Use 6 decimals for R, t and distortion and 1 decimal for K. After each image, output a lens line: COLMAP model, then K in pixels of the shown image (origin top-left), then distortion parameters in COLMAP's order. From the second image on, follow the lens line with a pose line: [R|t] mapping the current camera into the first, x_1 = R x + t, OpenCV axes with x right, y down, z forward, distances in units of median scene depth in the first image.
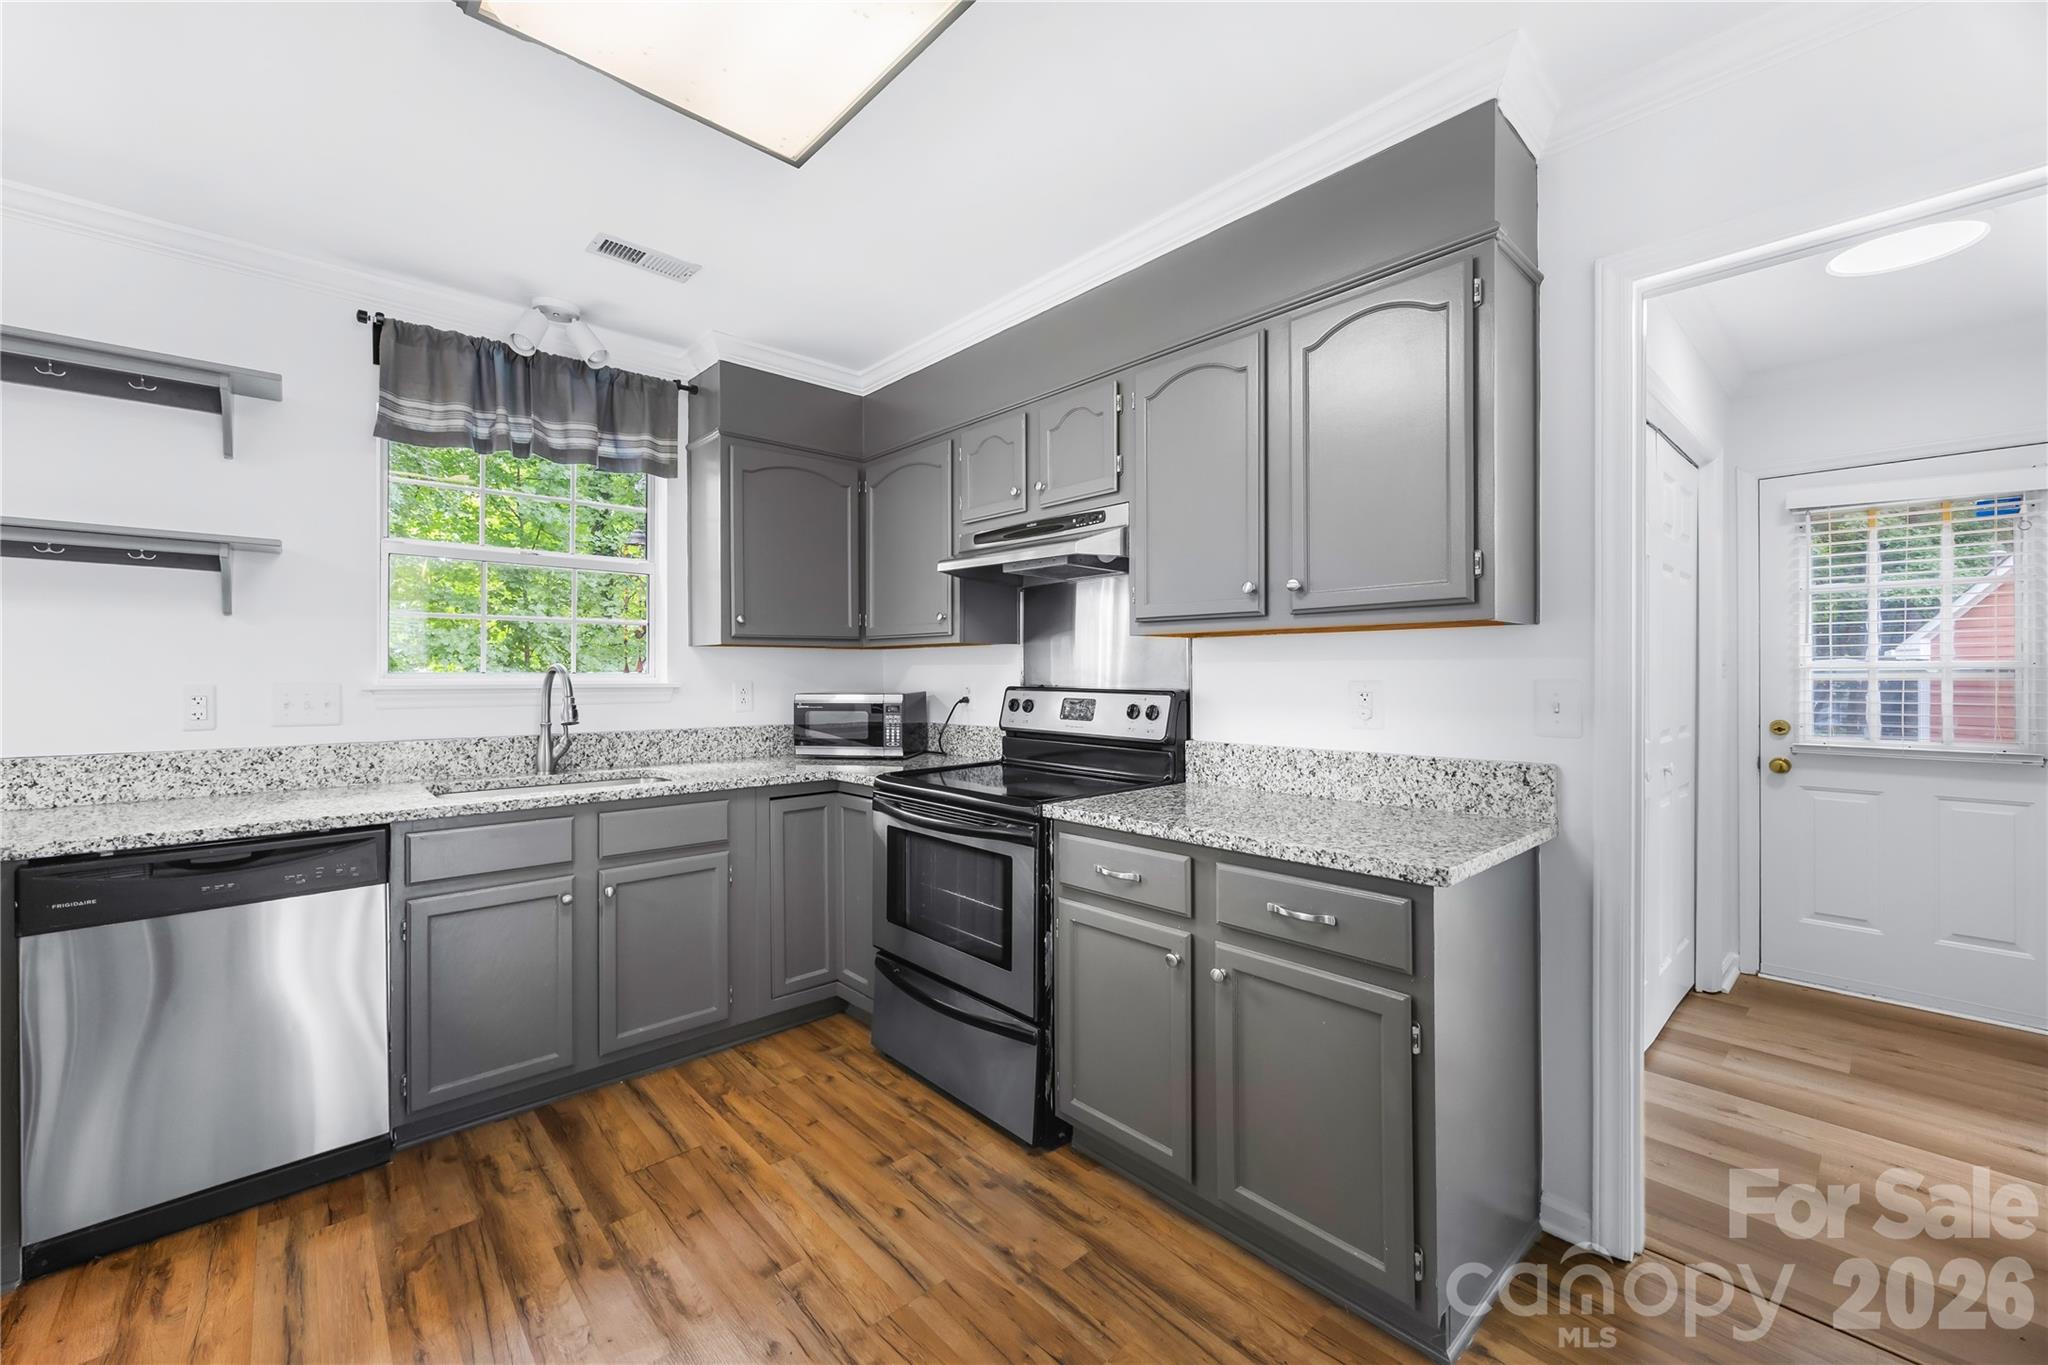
lens RADIAL K [[814.1, 0, 978.9], [0, 814.1, 672.4], [0, 0, 1]] dist [-0.000317, 0.000331]
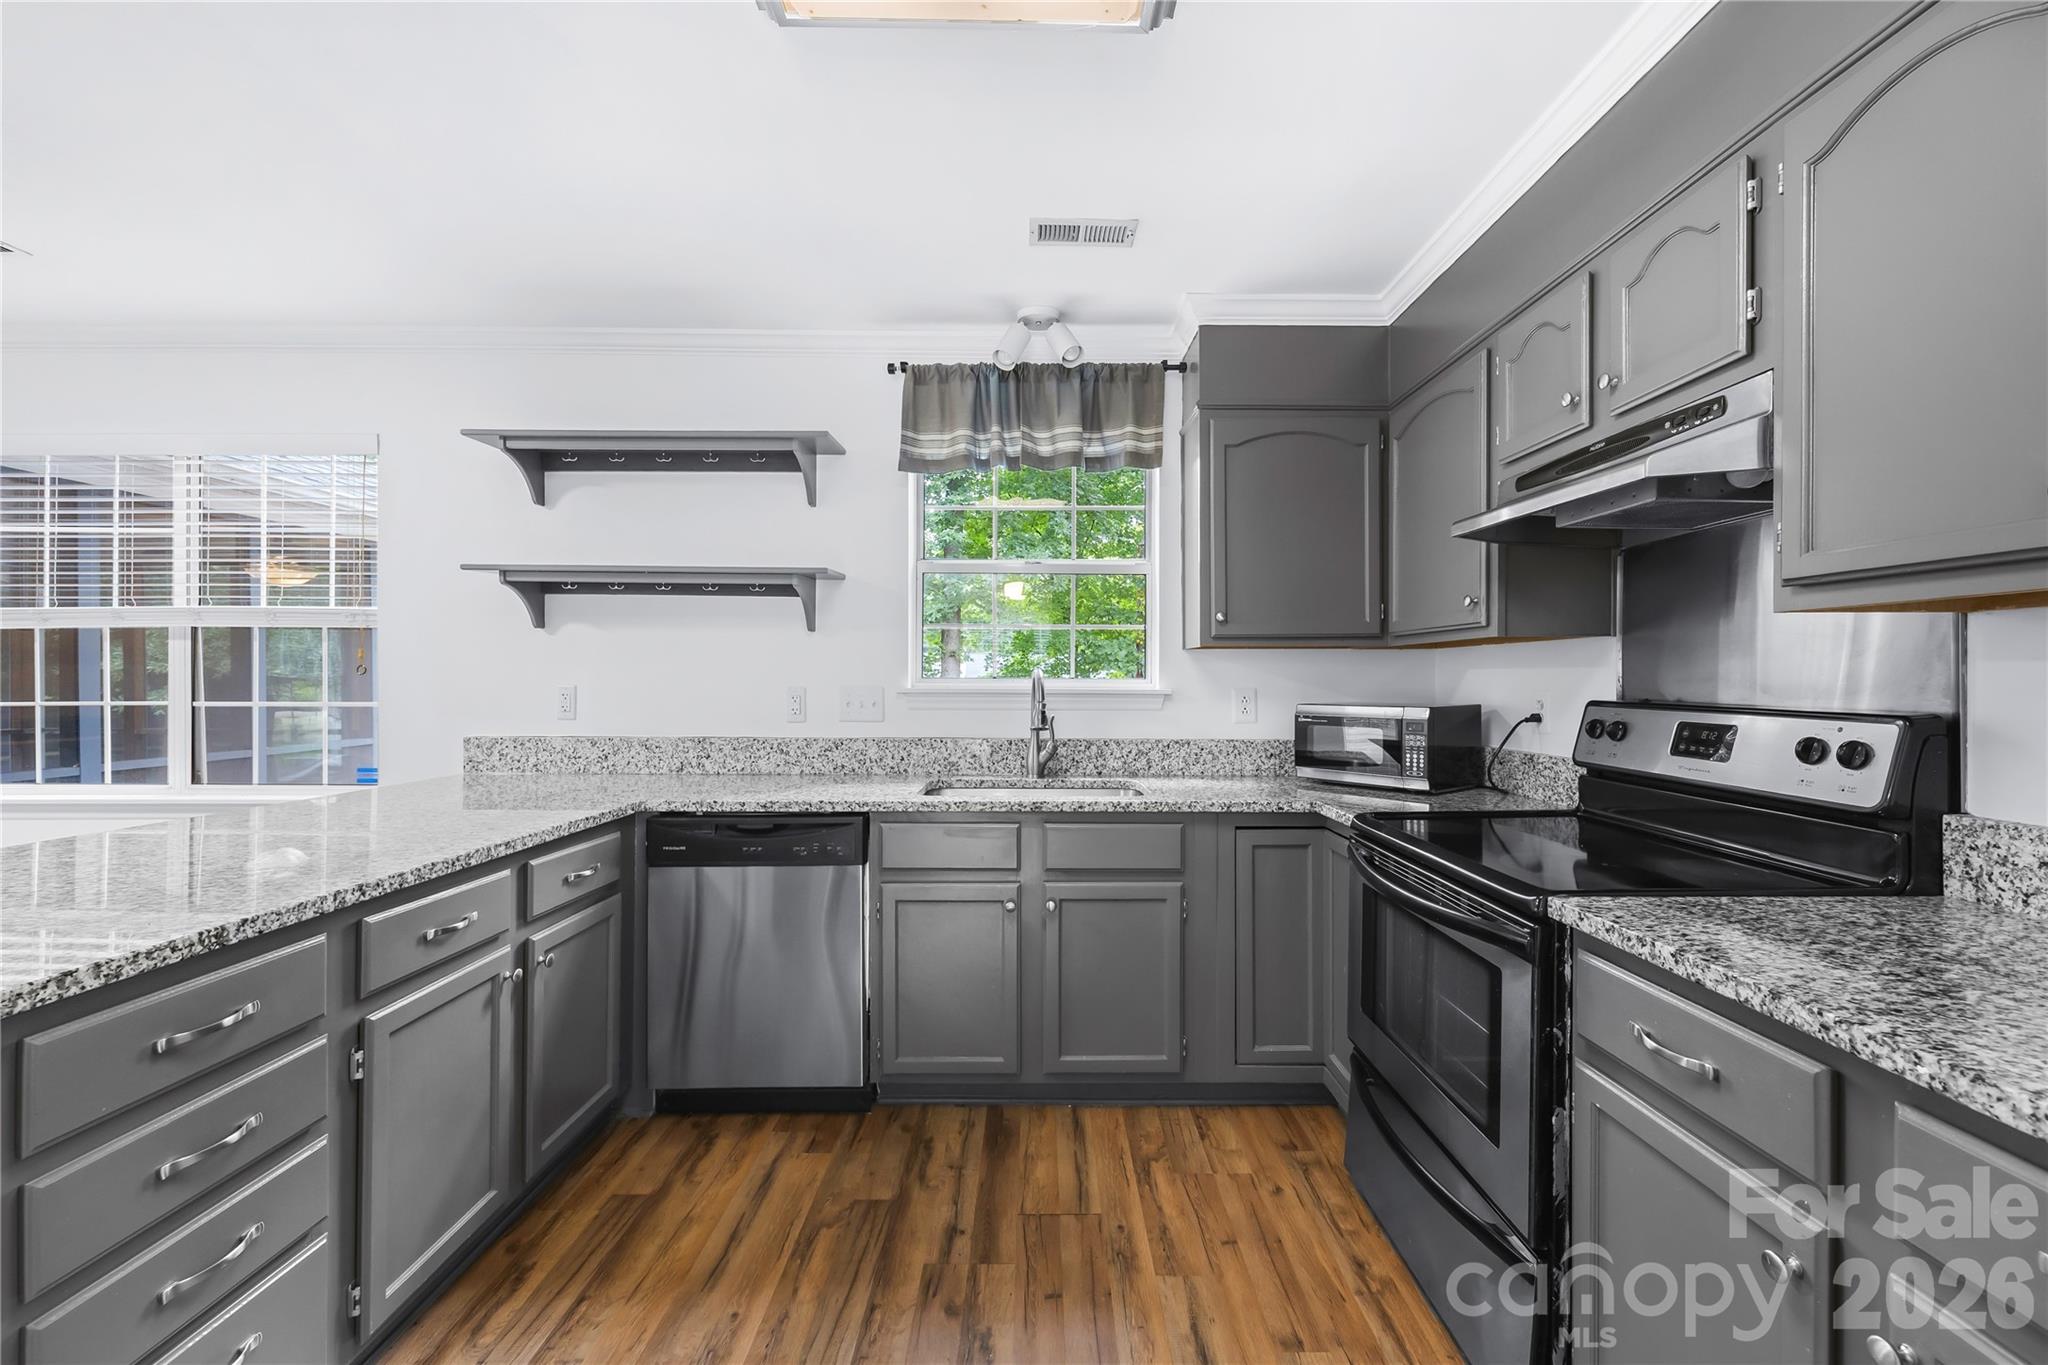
lens RADIAL K [[826.2, 0, 1030.7], [0, 826.2, 681.9], [0, 0, 1]] dist [-0.002714, 0.000159]
pose [[0.759013, 0.005877, -0.651049, 0.150543], [-0.002670, 0.999979, 0.005915, -0.000769], [0.651070, -0.002751, 0.759013, 0.228038]]
